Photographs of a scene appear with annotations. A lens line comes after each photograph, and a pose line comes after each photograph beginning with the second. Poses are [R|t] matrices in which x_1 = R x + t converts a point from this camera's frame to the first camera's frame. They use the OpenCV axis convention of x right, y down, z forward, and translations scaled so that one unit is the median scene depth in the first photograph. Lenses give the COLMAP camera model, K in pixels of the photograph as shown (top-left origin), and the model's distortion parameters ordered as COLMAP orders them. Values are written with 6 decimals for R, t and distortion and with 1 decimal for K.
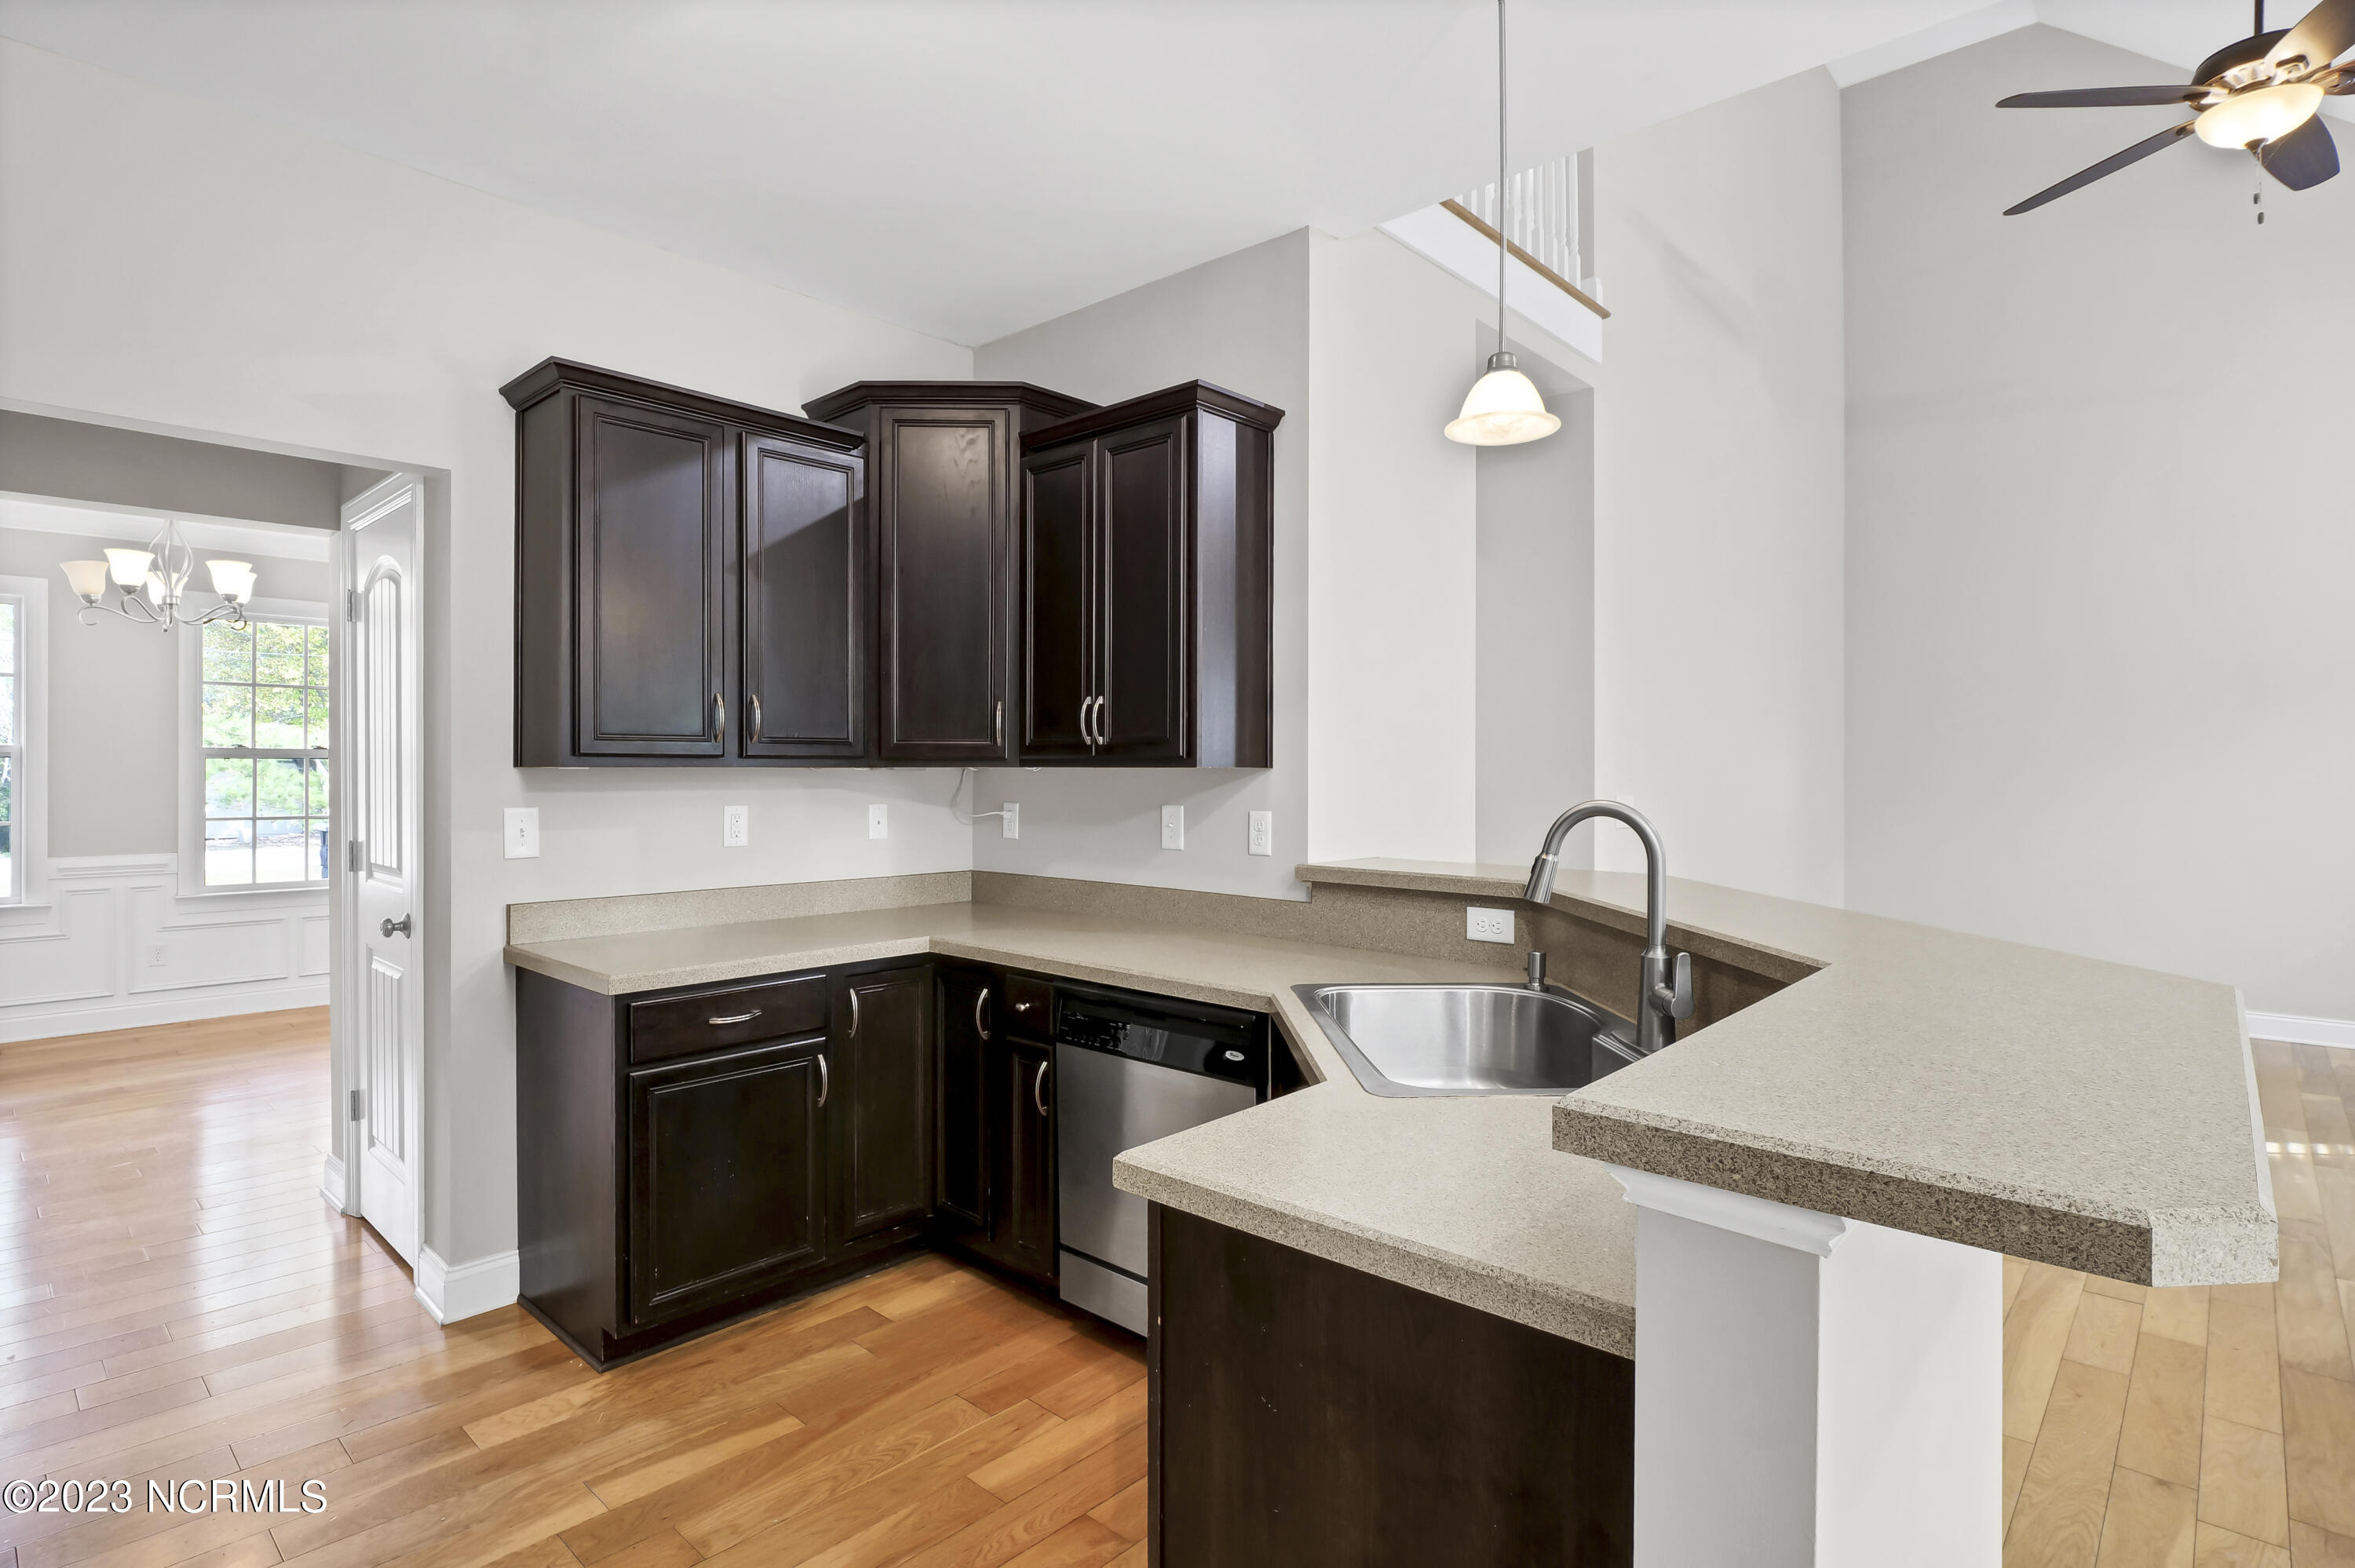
lens RADIAL K [[1175.9, 0, 1174.4], [0, 1175.9, 777.4], [0, 0, 1]] dist [0.027629, -0.027356]
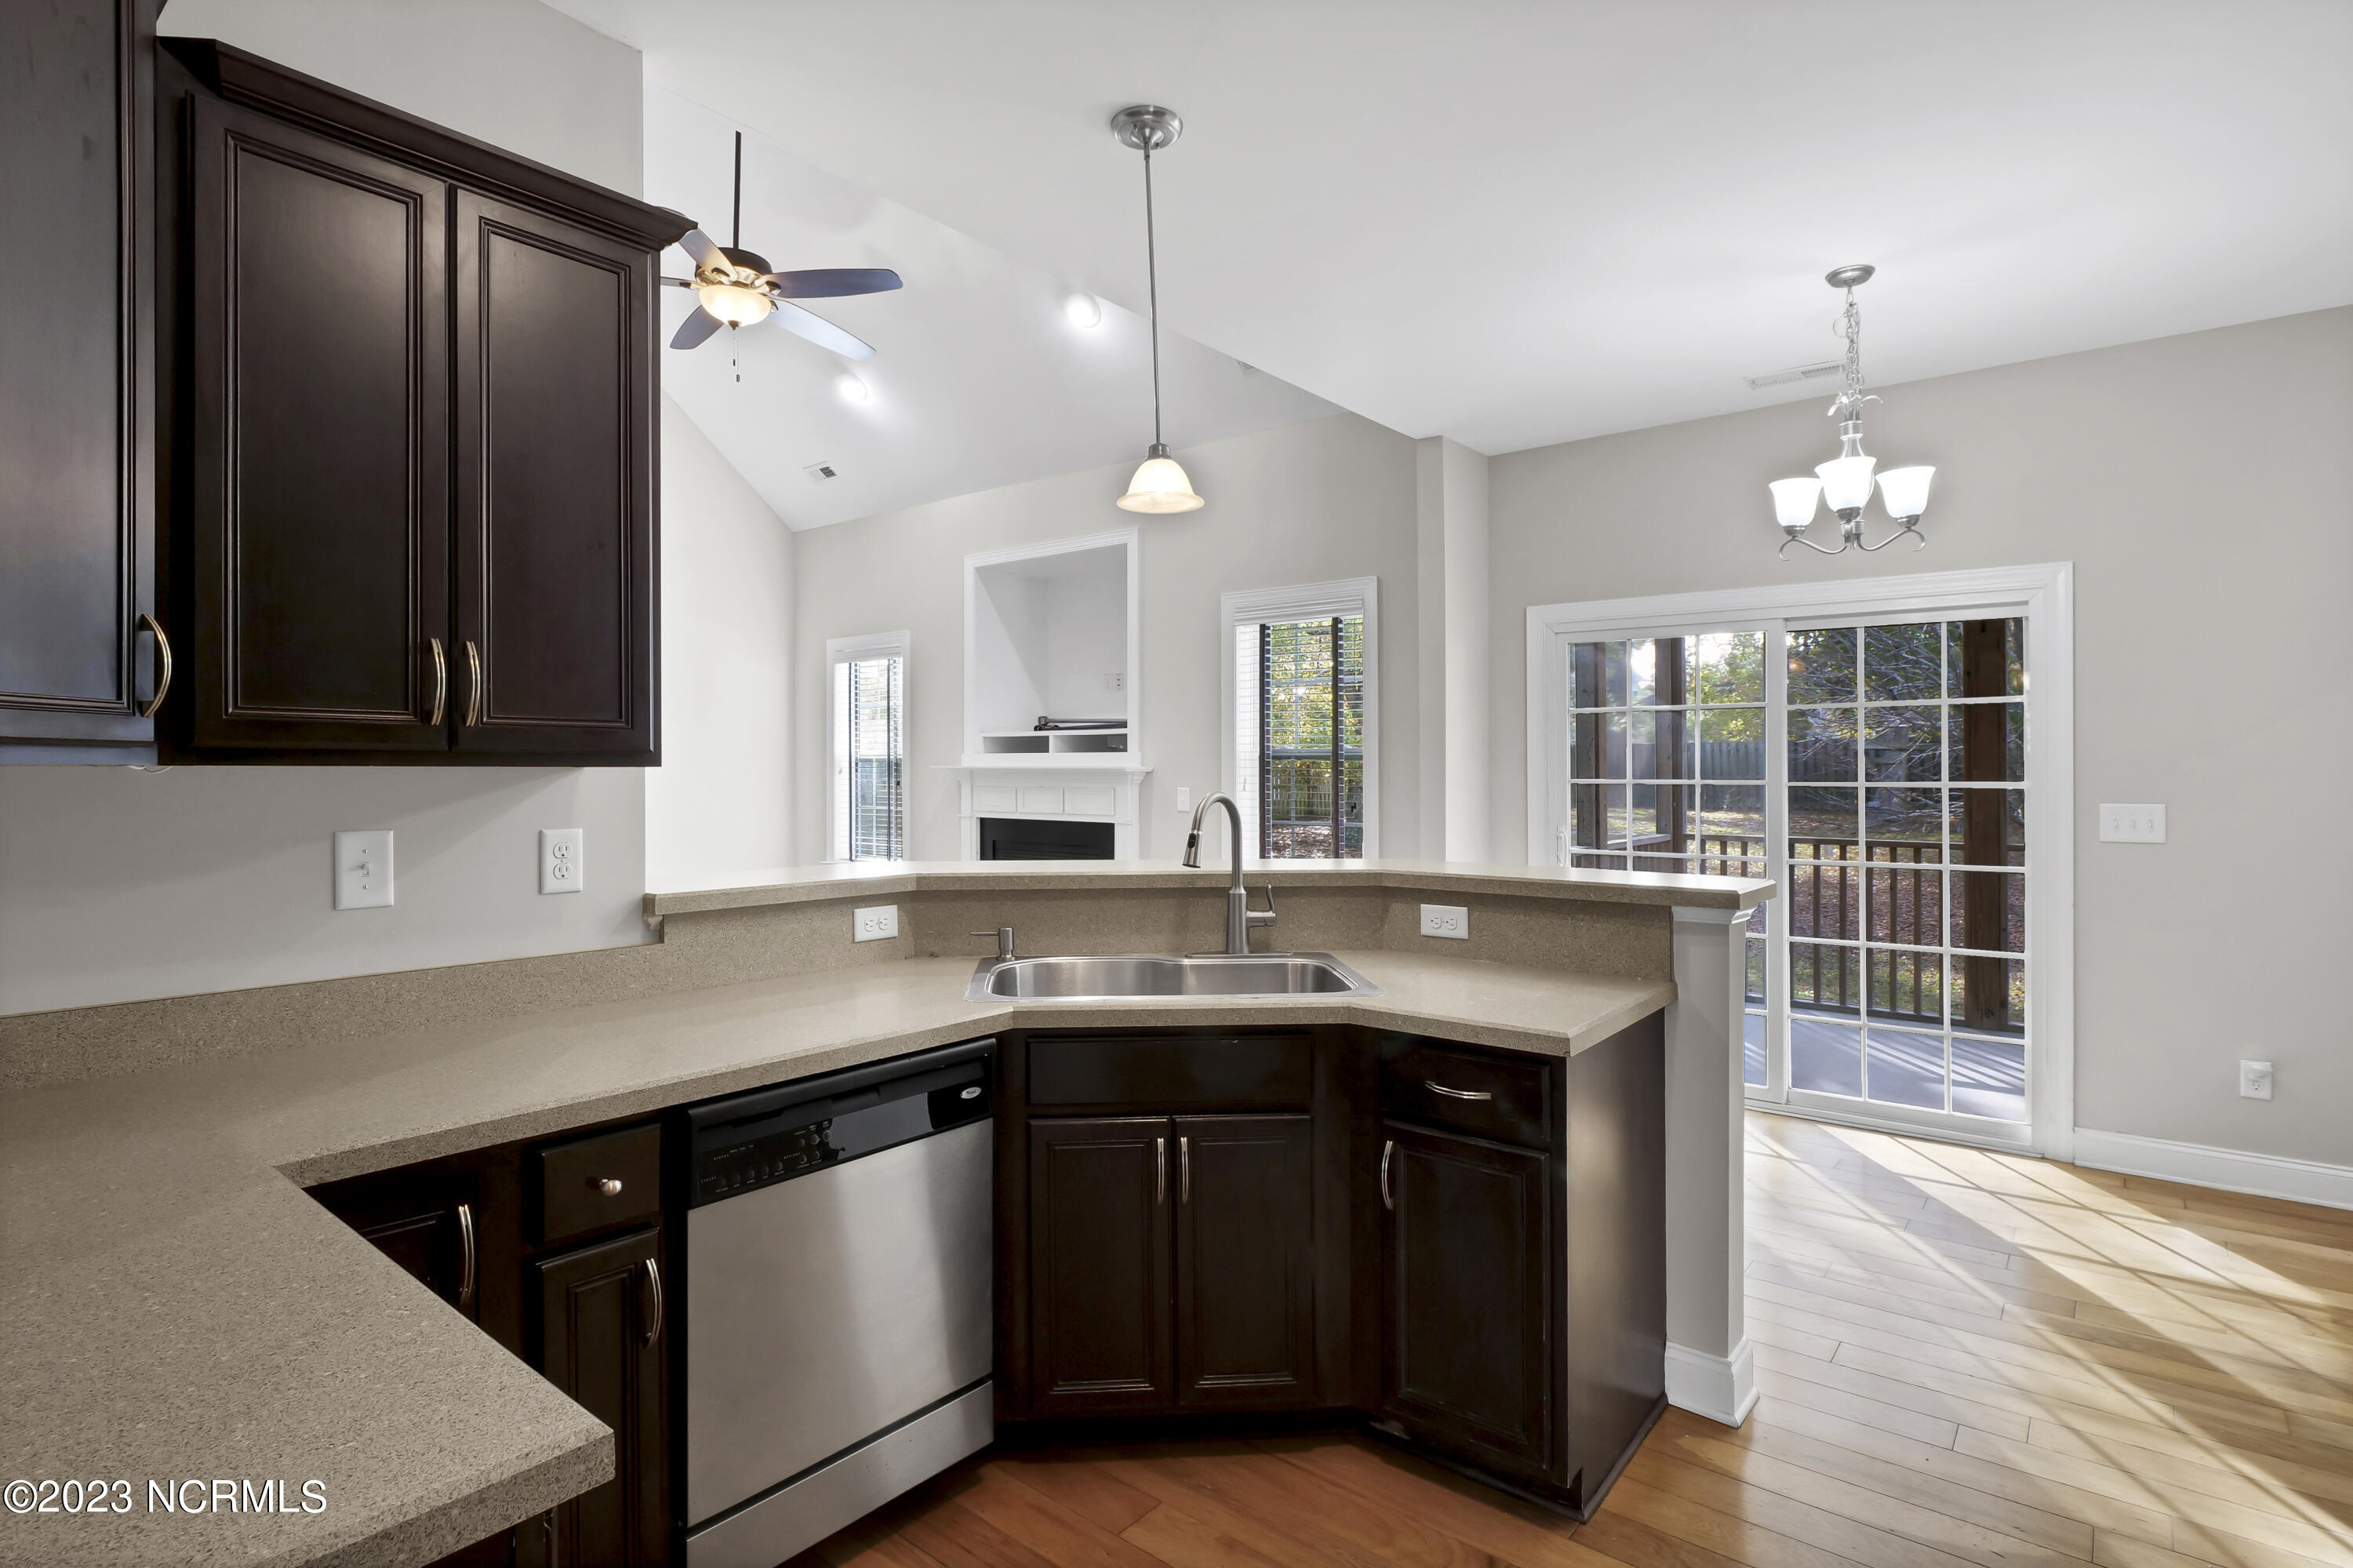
lens RADIAL K [[1173.7, 0, 1161.2], [0, 1173.7, 772.3], [0, 0, 1]] dist [-0.000829, 0.000248]
pose [[-0.044638, -0.006043, 0.998985, -0.650952], [0.001121, 0.999981, 0.006099, -0.008990], [-0.999003, 0.001393, -0.044630, 0.692475]]
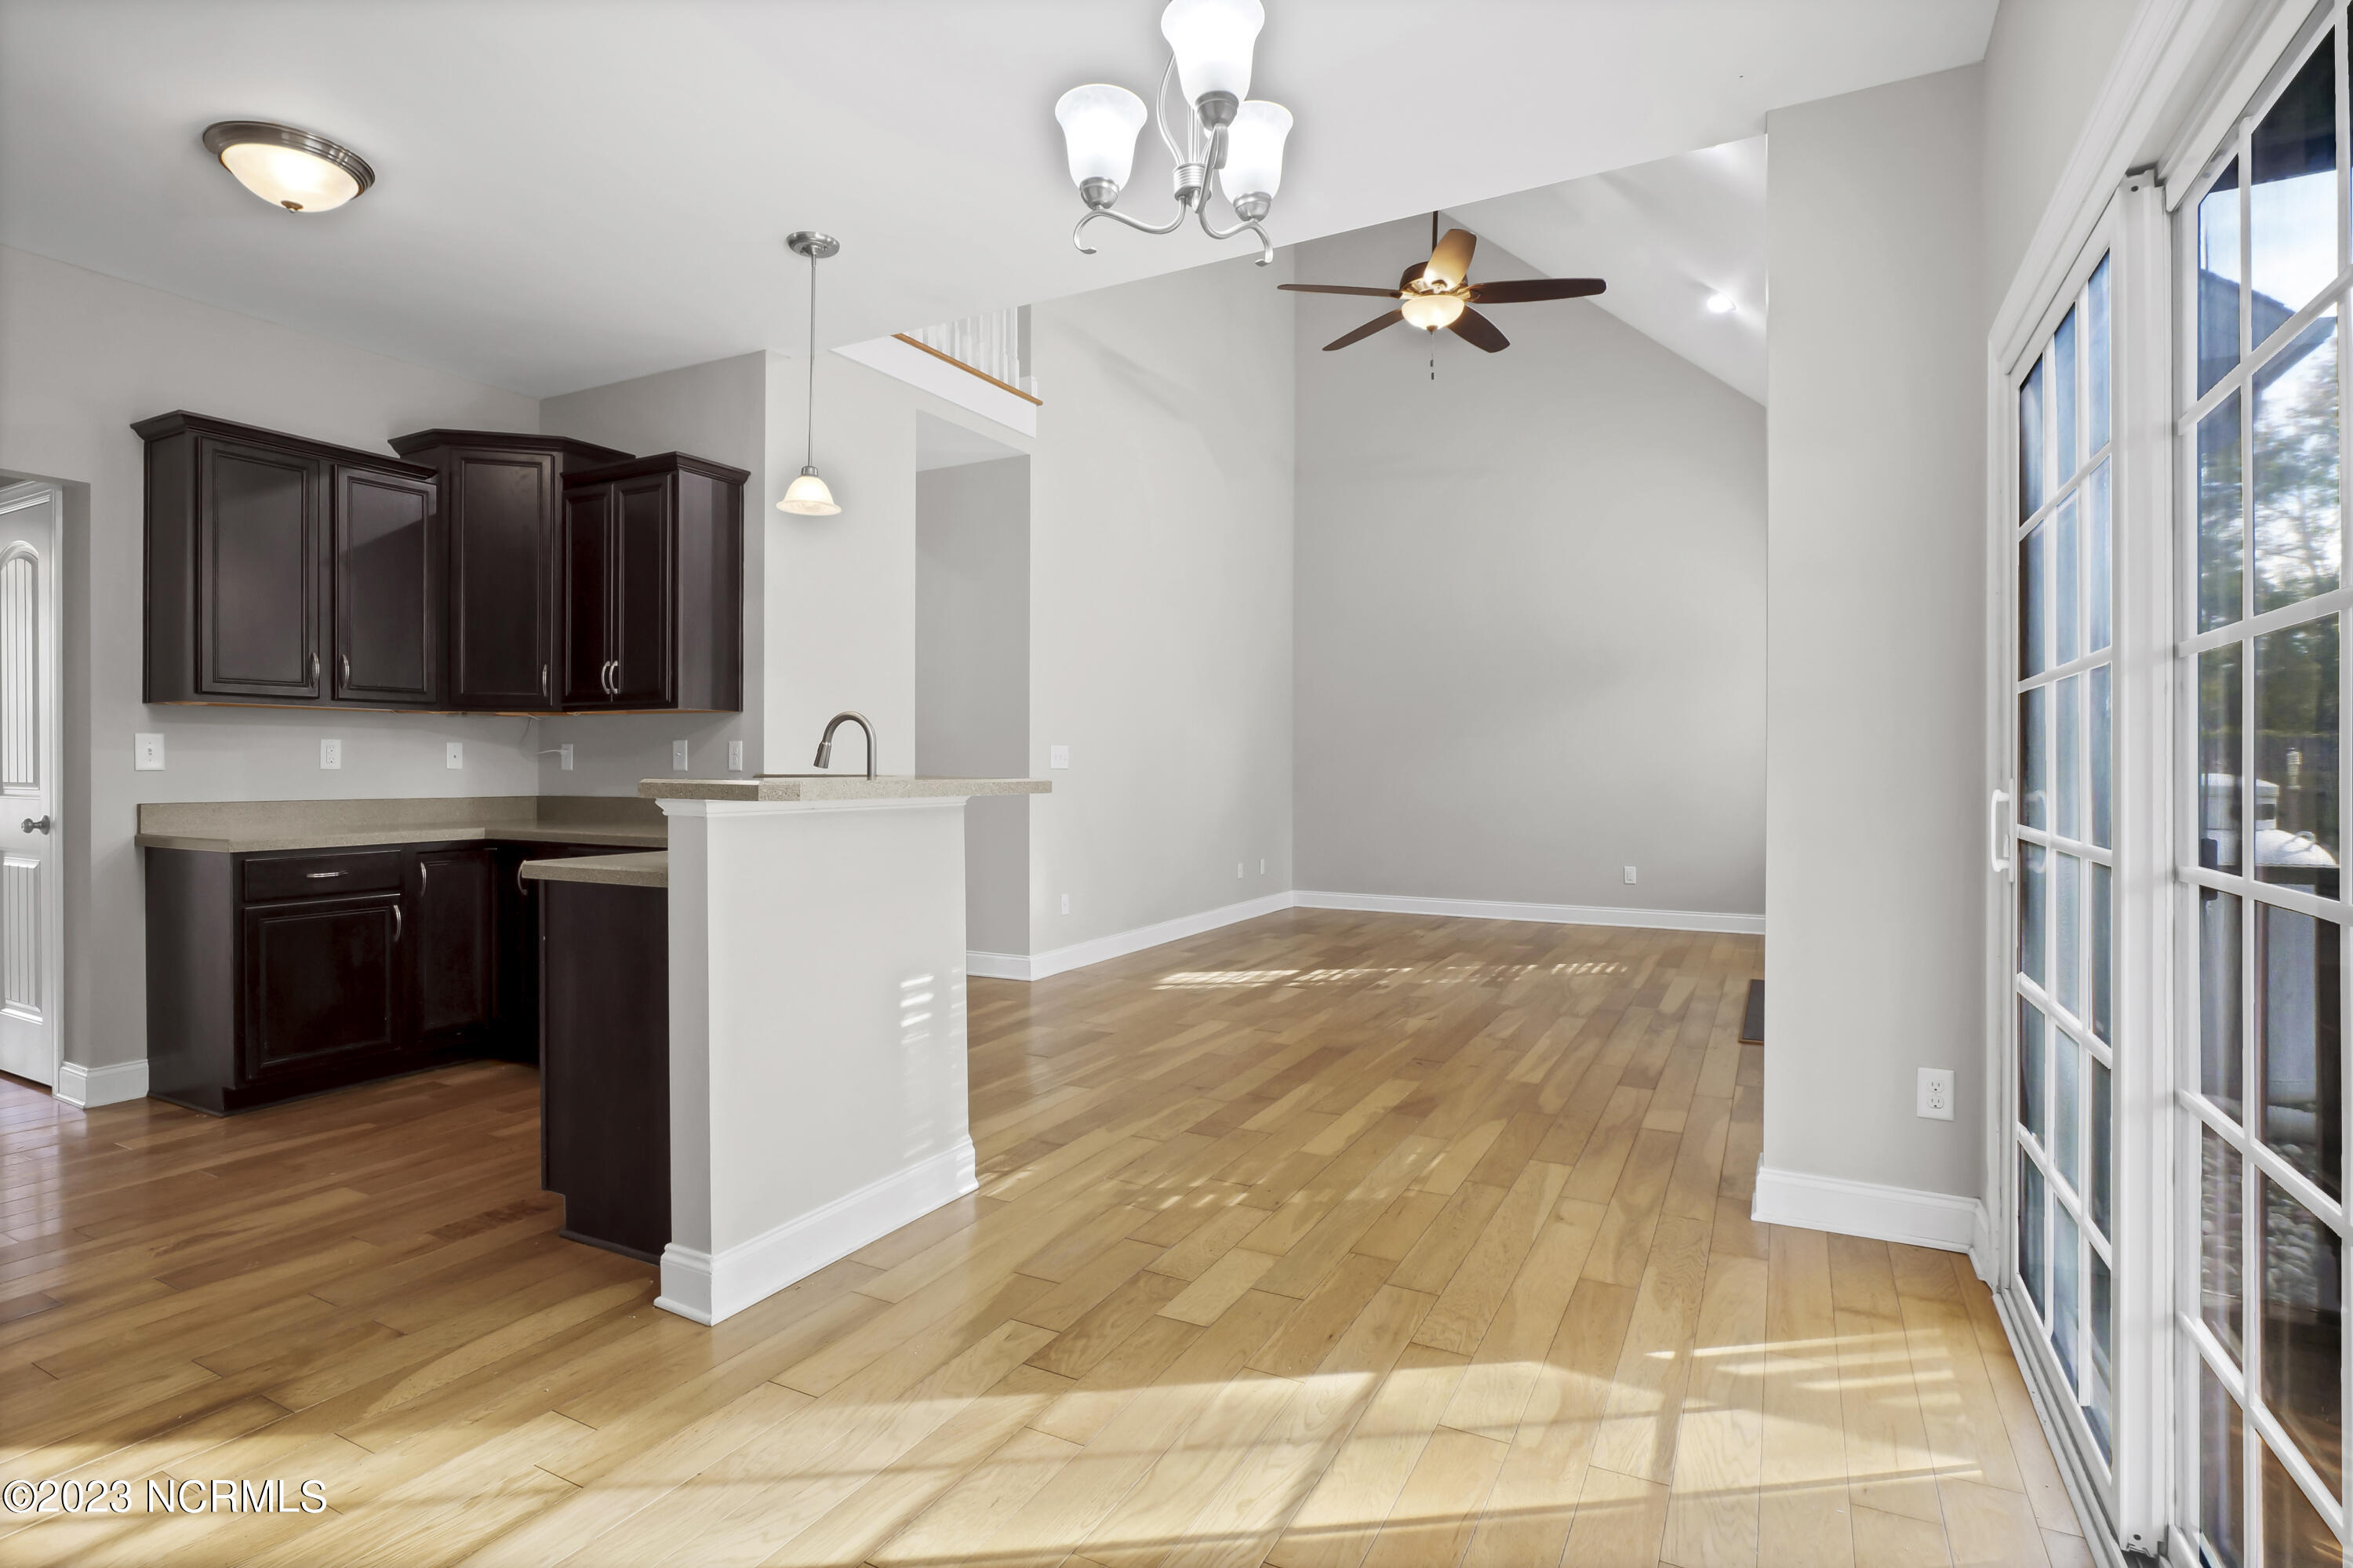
lens RADIAL K [[1173.7, 0, 1161.2], [0, 1173.7, 772.3], [0, 0, 1]] dist [-0.000829, 0.000248]
pose [[0.969482, -0.002064, 0.245154, 0.234517], [0.002268, 0.999997, -0.000553, 0.070733], [-0.245152, 0.001092, 0.969484, -0.567074]]
